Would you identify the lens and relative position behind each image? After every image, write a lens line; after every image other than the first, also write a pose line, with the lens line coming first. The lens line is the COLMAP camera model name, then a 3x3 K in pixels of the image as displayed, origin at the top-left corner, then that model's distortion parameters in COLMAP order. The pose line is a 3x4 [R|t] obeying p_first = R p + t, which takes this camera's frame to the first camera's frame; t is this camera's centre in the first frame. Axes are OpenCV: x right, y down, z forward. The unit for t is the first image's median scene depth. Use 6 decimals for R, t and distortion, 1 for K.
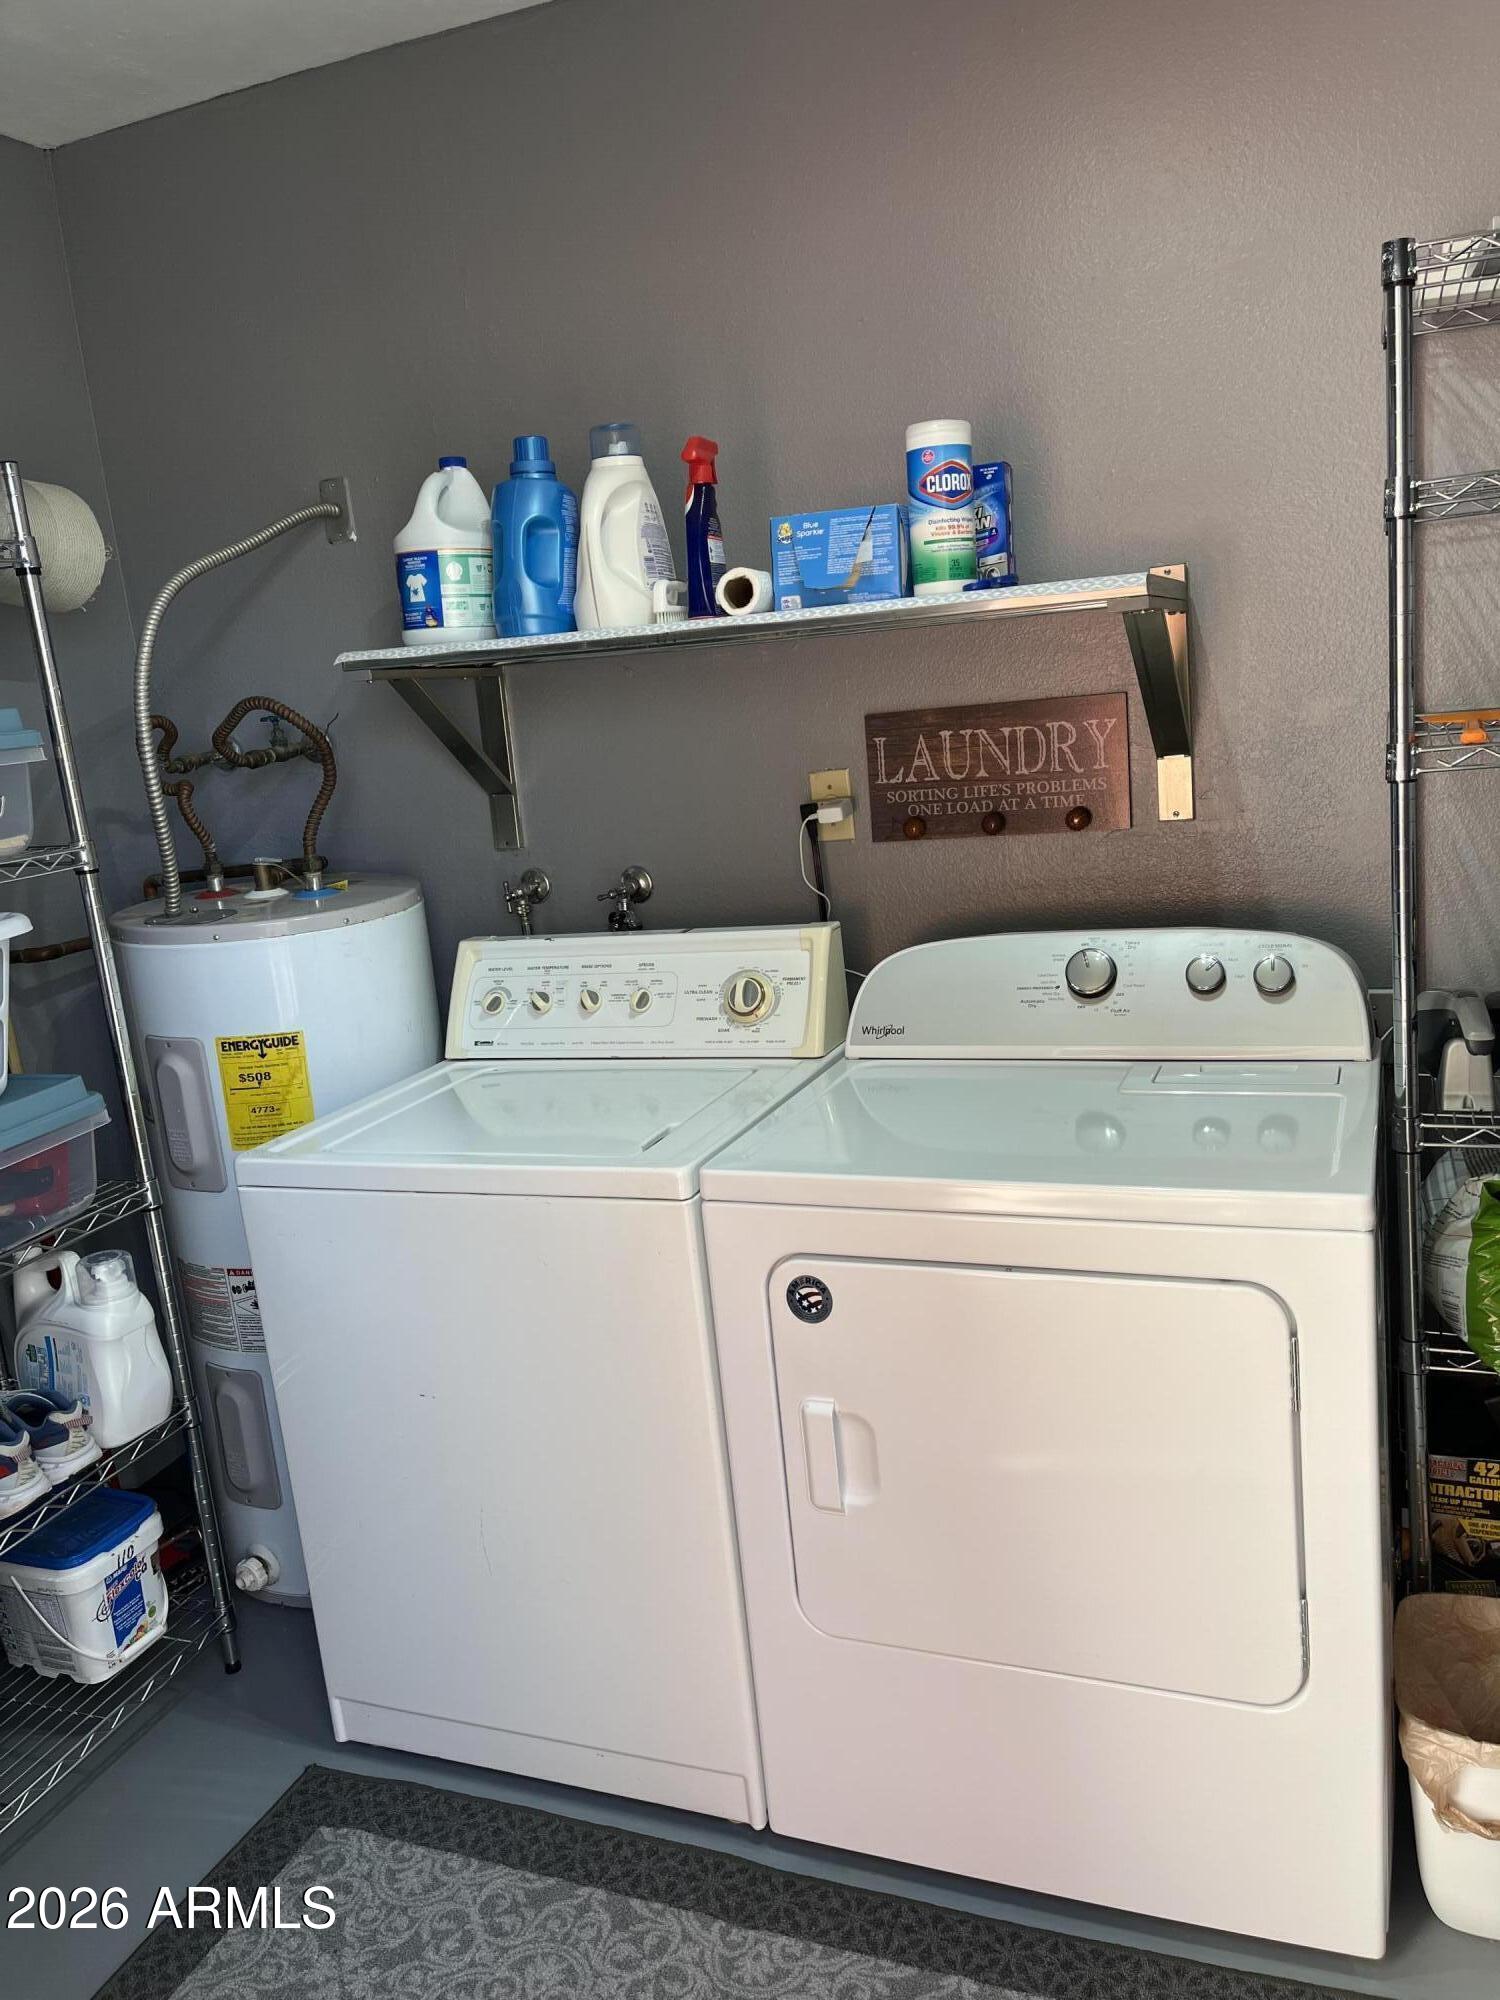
lens RADIAL K [[1506.0, 0, 755.4], [0, 1506.0, 1009.5], [0, 0, 1]] dist [0.067014, -0.080246]
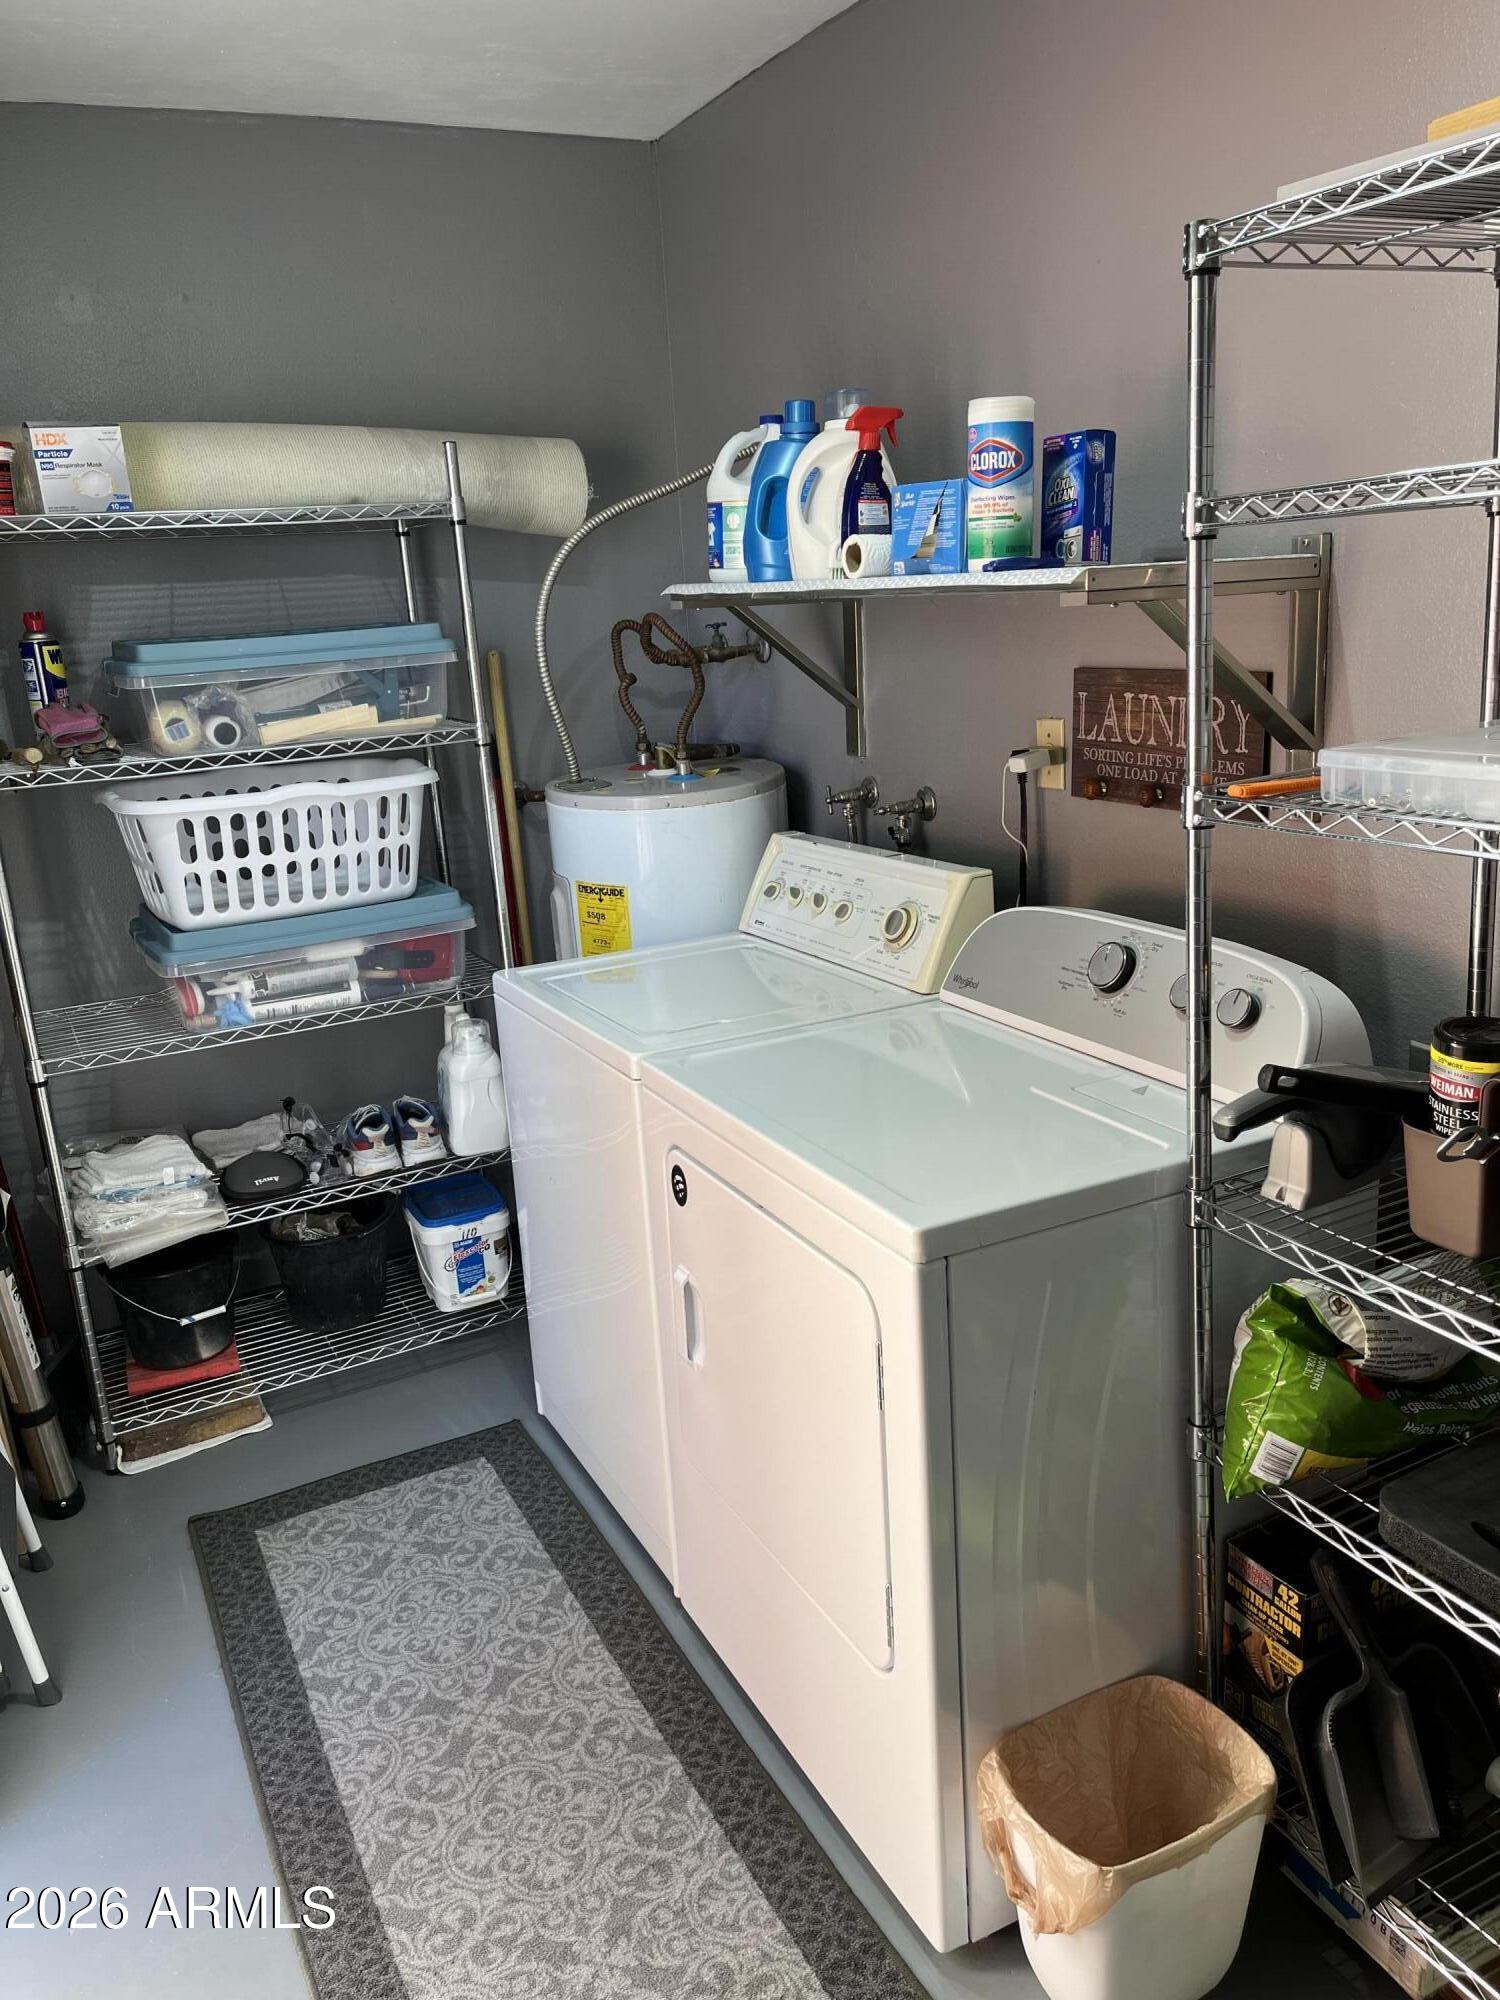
lens RADIAL K [[1506.0, 0, 736.1], [0, 1506.0, 990.5], [0, 0, 1]] dist [0.067014, -0.080246]
pose [[0.753622, 0.213690, -0.621603, 0.595927], [-0.148297, 0.976573, 0.155925, -0.115534], [0.640361, -0.025326, 0.767657, 0.092653]]
